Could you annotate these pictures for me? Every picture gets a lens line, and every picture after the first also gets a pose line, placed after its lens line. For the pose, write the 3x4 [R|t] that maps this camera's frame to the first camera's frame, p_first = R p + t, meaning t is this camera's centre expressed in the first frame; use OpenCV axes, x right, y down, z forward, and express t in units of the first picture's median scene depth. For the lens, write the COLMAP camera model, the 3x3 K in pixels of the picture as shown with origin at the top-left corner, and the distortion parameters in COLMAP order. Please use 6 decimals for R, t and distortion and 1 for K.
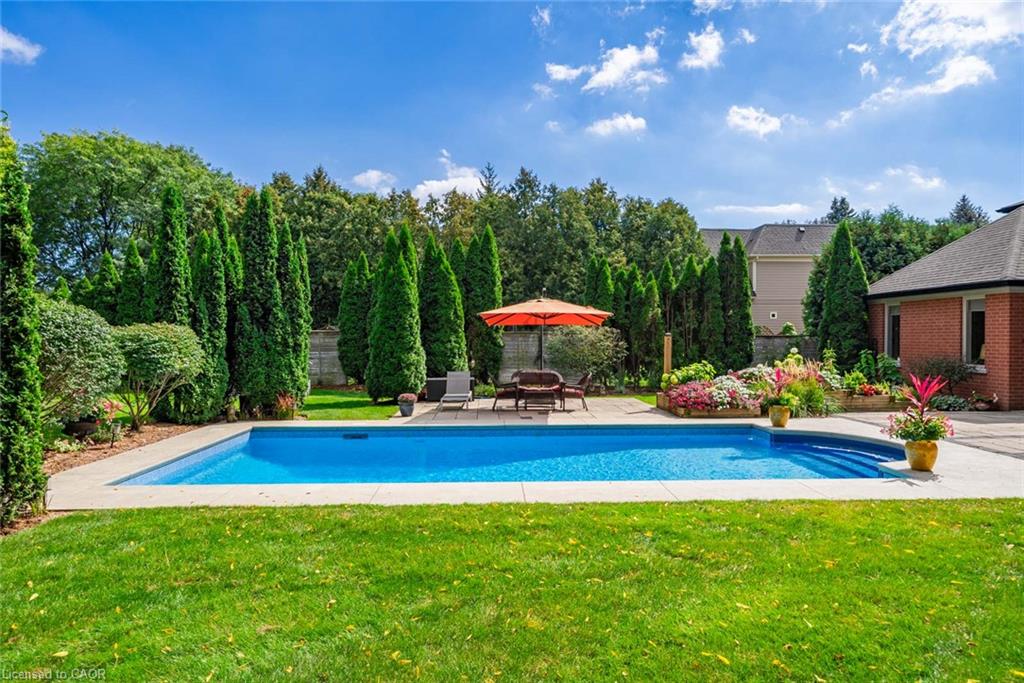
lens RADIAL K [[652.4, 0, 511.6], [0, 652.4, 349.5], [0, 0, 1]] dist [-0.000951, -0.001270]
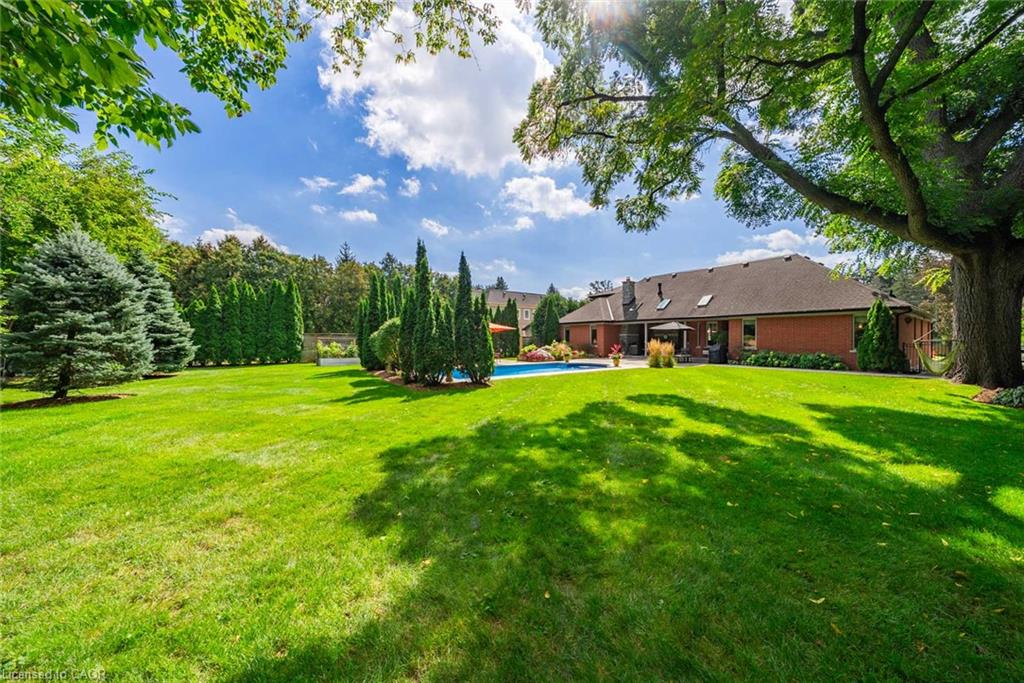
lens RADIAL K [[351.8, 0, 510.6], [0, 351.8, 335.3], [0, 0, 1]] dist [-0.000698, -0.000009]
pose [[0.836240, 0.003419, 0.548353, -0.286260], [0.009184, 0.999753, -0.020239, 0.003180], [-0.548286, 0.021961, 0.836002, -0.130945]]
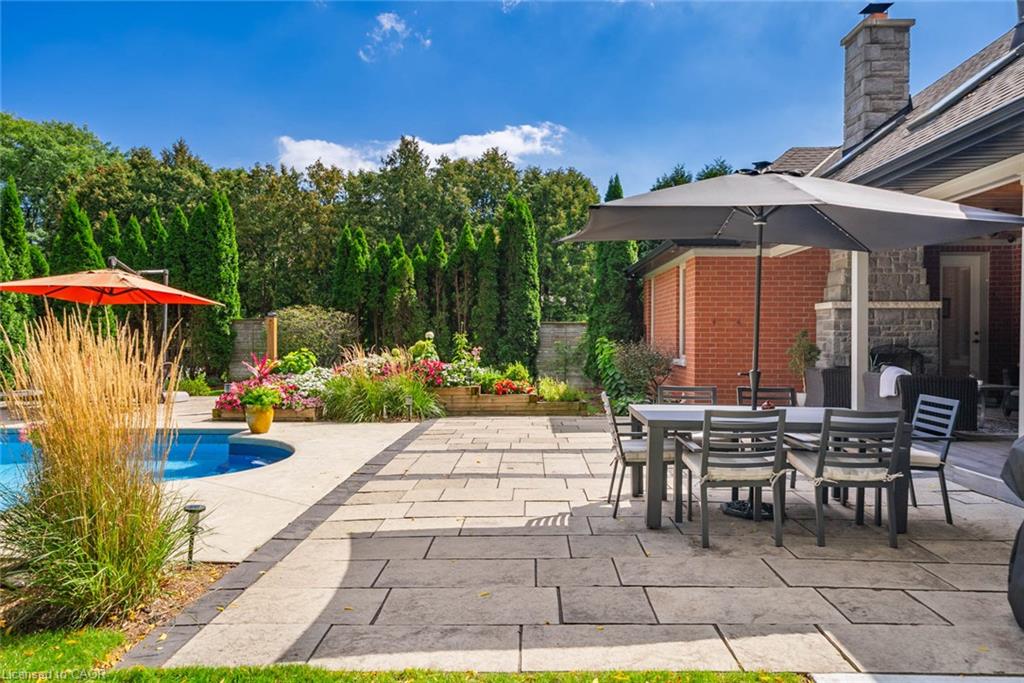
lens RADIAL K [[706.2, 0, 513.6], [0, 706.2, 340.9], [0, 0, 1]] dist [0.001628, -0.001887]
pose [[0.997386, 0.000127, -0.072255, 0.241730], [-0.001019, 0.999924, -0.012308, 0.007307], [0.072248, 0.012349, 0.997310, 0.072643]]
